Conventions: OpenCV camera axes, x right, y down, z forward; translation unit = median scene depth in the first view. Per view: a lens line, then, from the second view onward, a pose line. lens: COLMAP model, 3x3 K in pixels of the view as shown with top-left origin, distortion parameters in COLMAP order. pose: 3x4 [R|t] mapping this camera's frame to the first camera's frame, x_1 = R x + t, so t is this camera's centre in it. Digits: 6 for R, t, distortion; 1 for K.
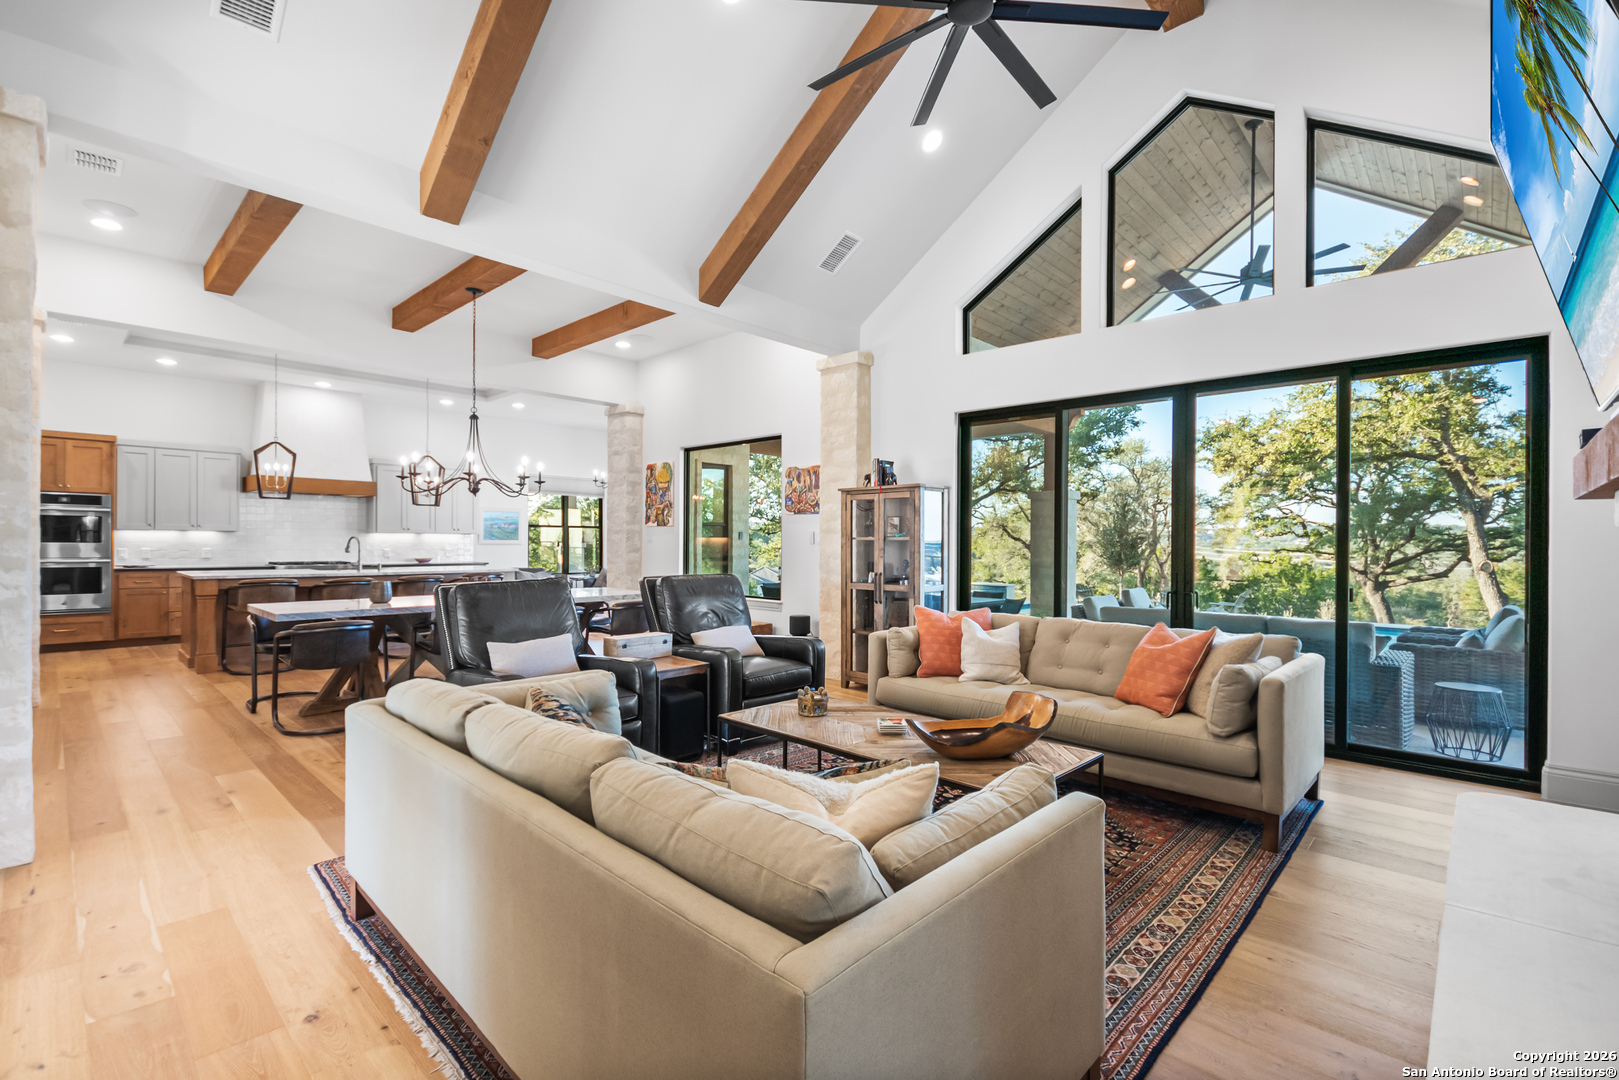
lens RADIAL K [[722.8, 0, 816.7], [0, 722.8, 545.0], [0, 0, 1]] dist [0.009325, -0.008167]
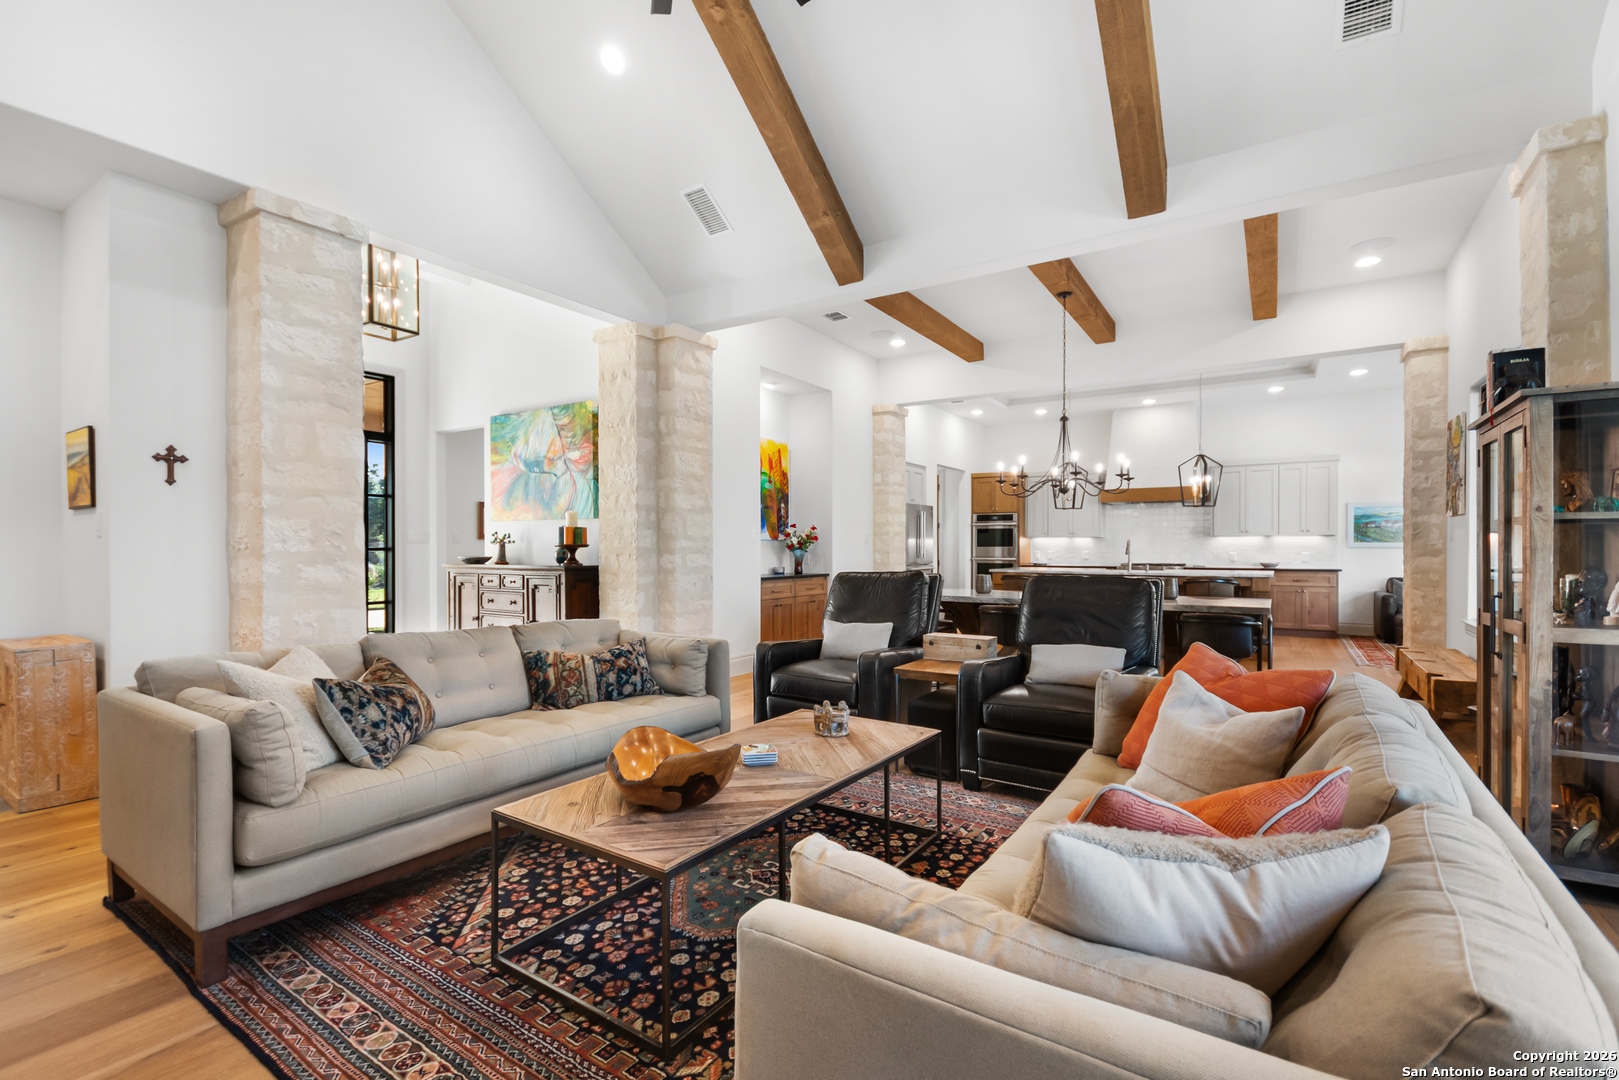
lens RADIAL K [[722.8, 0, 813.0], [0, 722.8, 552.6], [0, 0, 1]] dist [0.009325, -0.008167]
pose [[0.177959, 0.000554, -0.984038, 0.342129], [-0.002125, 0.999998, 0.000179, 0.008817], [0.984036, 0.002059, 0.177960, 0.345148]]
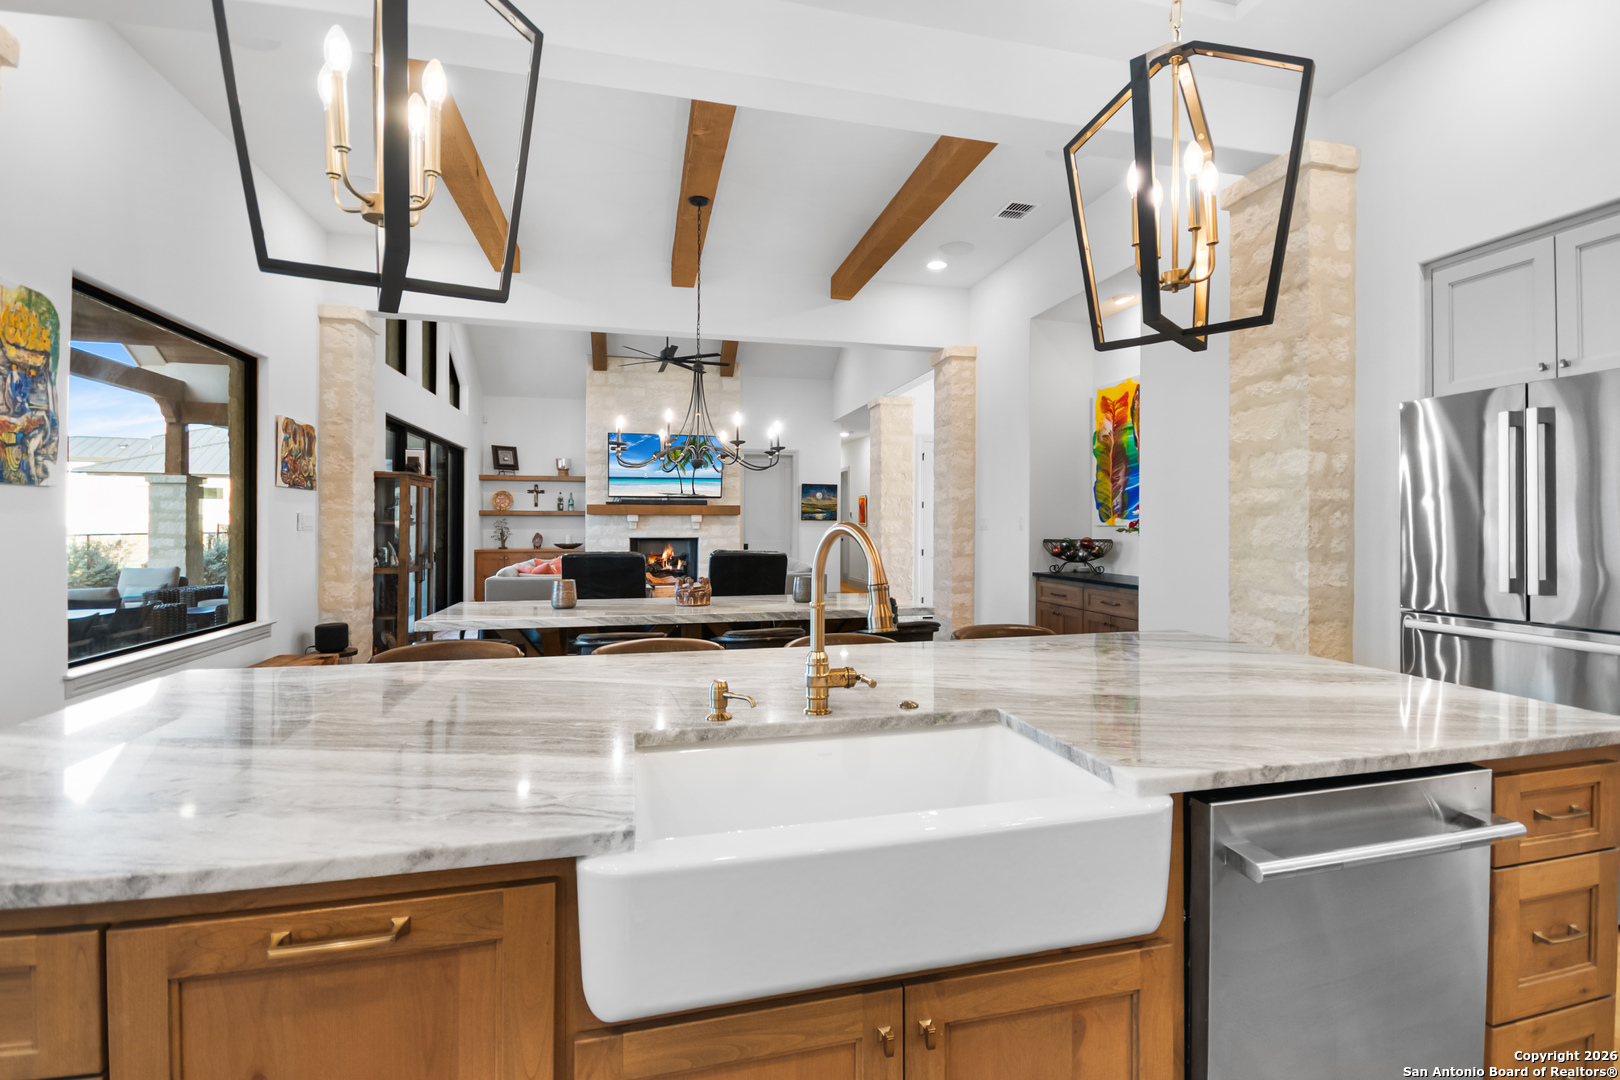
lens RADIAL K [[723.2, 0, 820.3], [0, 723.2, 525.8], [0, 0, 1]] dist [0.009325, -0.008167]
pose [[-0.838581, -0.009474, 0.544694, -0.728301], [-0.004414, 0.999934, 0.010597, -0.013775], [-0.544759, 0.006482, -0.838568, 1.148383]]
